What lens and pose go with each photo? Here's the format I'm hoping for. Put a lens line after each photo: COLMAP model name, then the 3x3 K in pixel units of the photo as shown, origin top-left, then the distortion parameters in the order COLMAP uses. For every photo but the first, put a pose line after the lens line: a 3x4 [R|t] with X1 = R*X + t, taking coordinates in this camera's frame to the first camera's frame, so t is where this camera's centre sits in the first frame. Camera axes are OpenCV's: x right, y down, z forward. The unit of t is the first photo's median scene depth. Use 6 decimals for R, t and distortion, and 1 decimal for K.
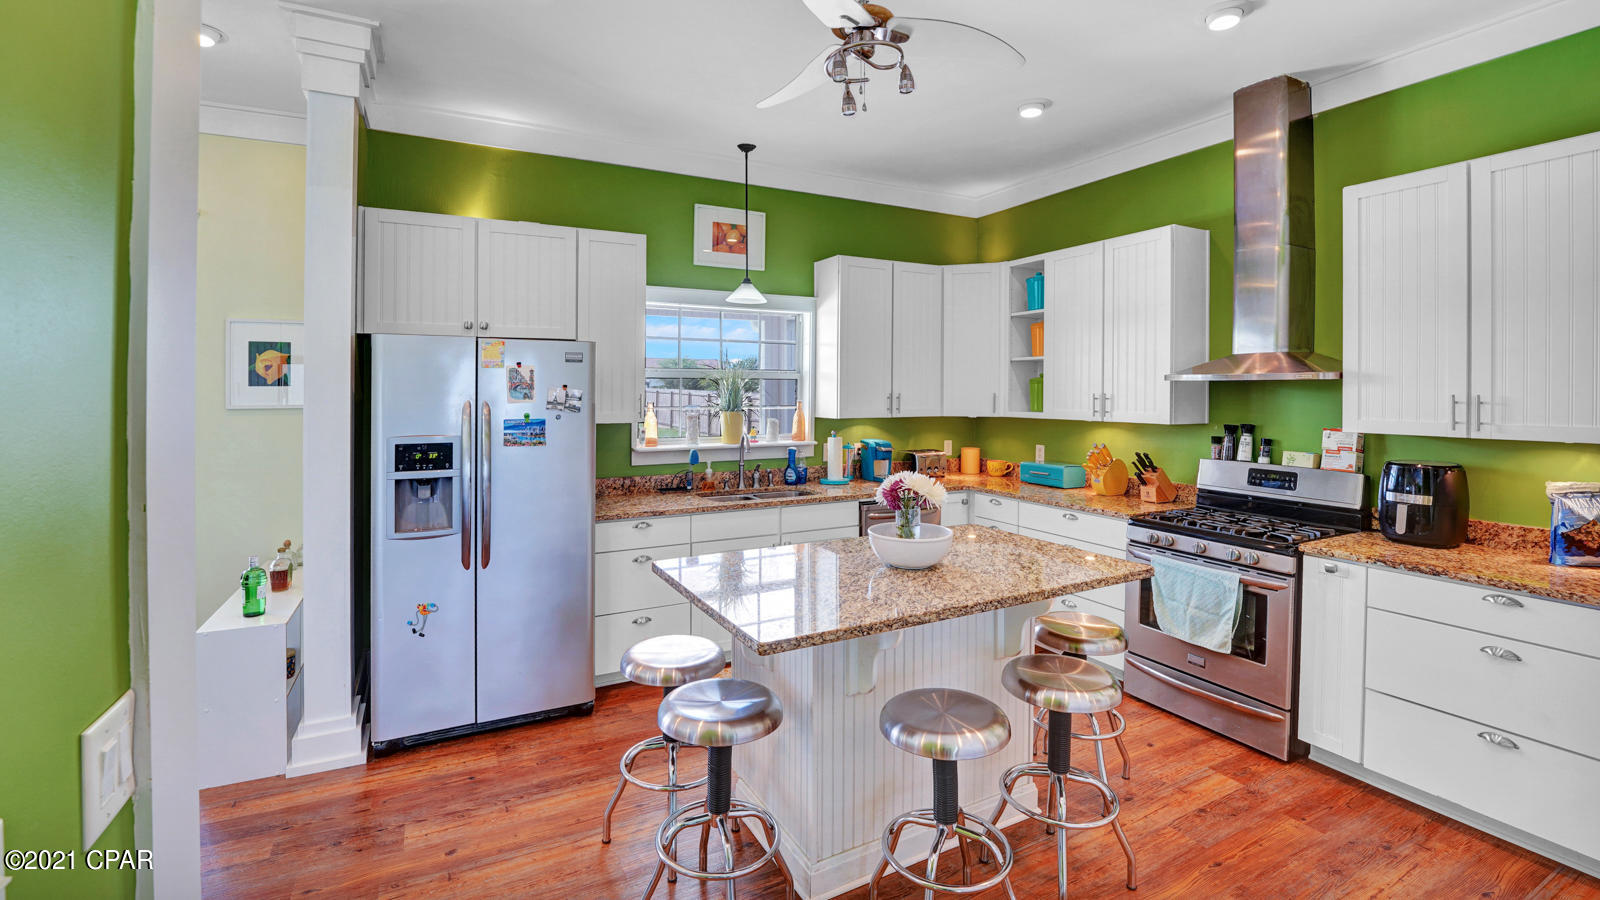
lens RADIAL K [[690.0, 0, 773.1], [0, 690.0, 393.9], [0, 0, 1]] dist [-0.031230, 0.000012]
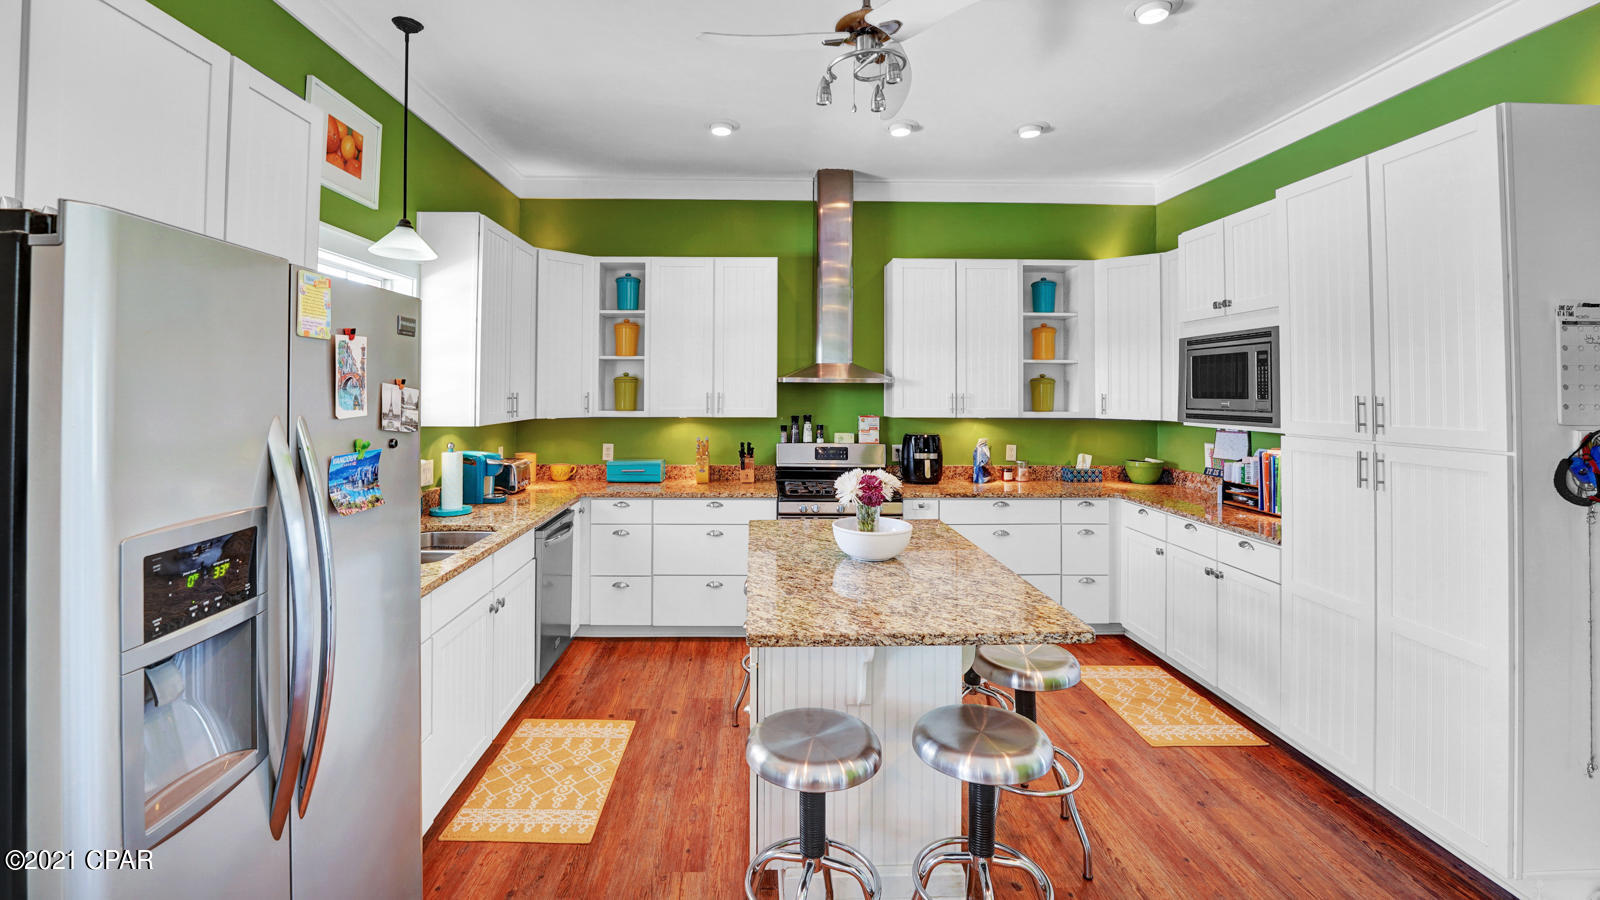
lens RADIAL K [[690.0, 0, 762.5], [0, 690.0, 388.4], [0, 0, 1]] dist [-0.031230, 0.000012]
pose [[0.434735, 0.002384, 0.900555, -0.610293], [0.003393, 0.999985, -0.004285, -0.002728], [-0.900552, 0.004919, 0.434720, 0.517447]]
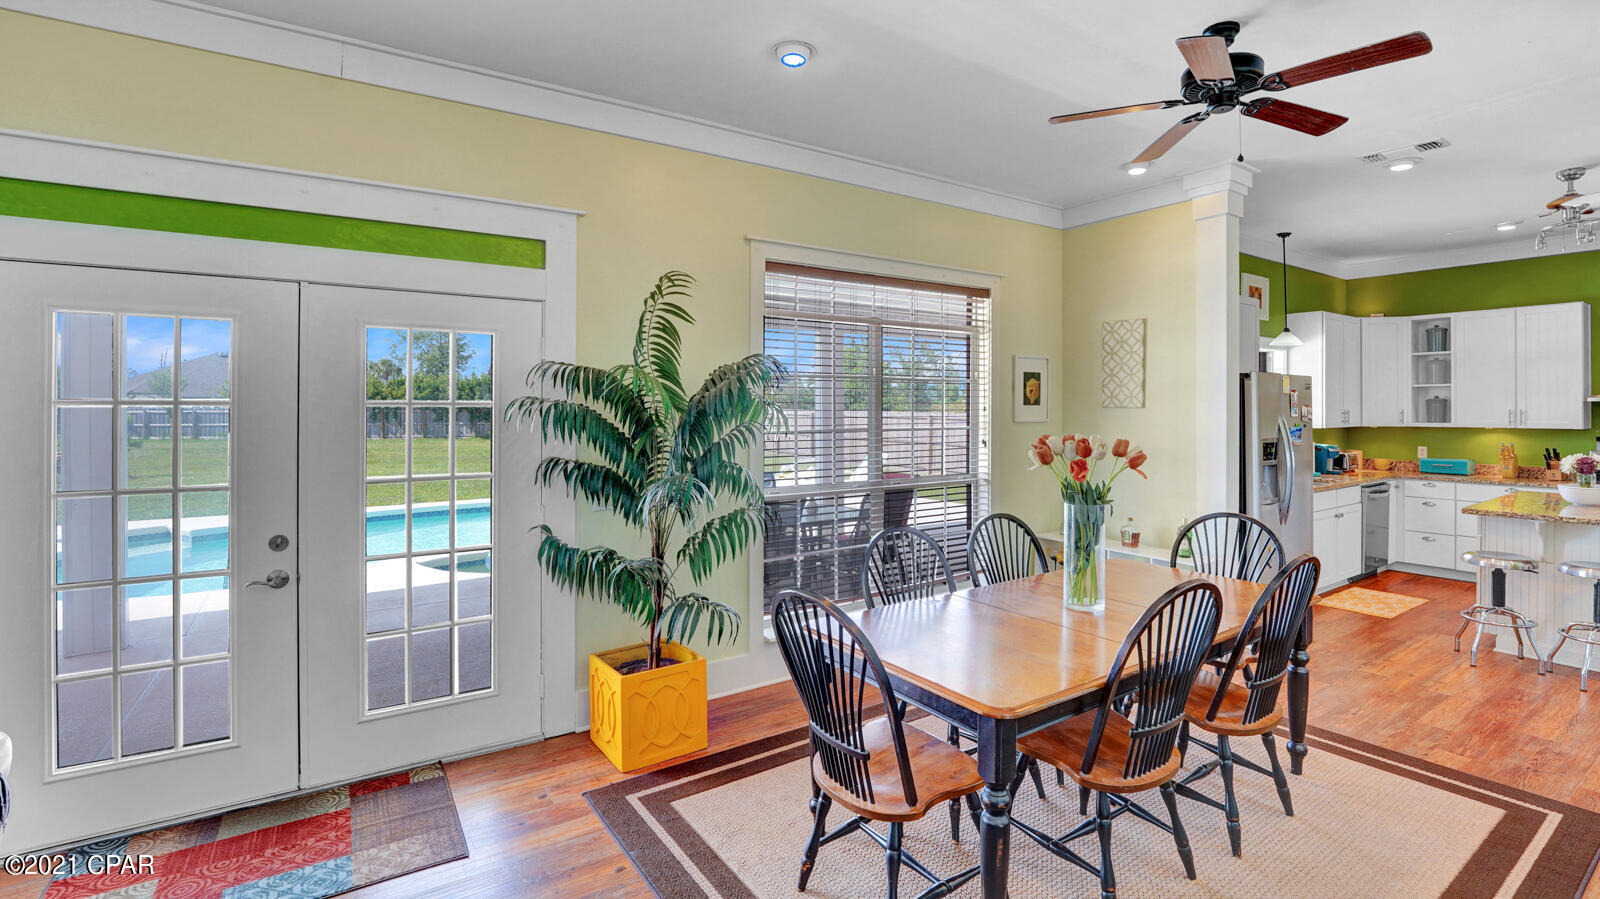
lens RADIAL K [[690.0, 0, 824.7], [0, 690.0, 397.1], [0, 0, 1]] dist [-0.031230, 0.000012]
pose [[0.991680, 0.000779, 0.128729, -1.458713], [0.002127, 0.999746, -0.022435, 0.001935], [-0.128713, 0.022522, 0.991426, -0.311817]]
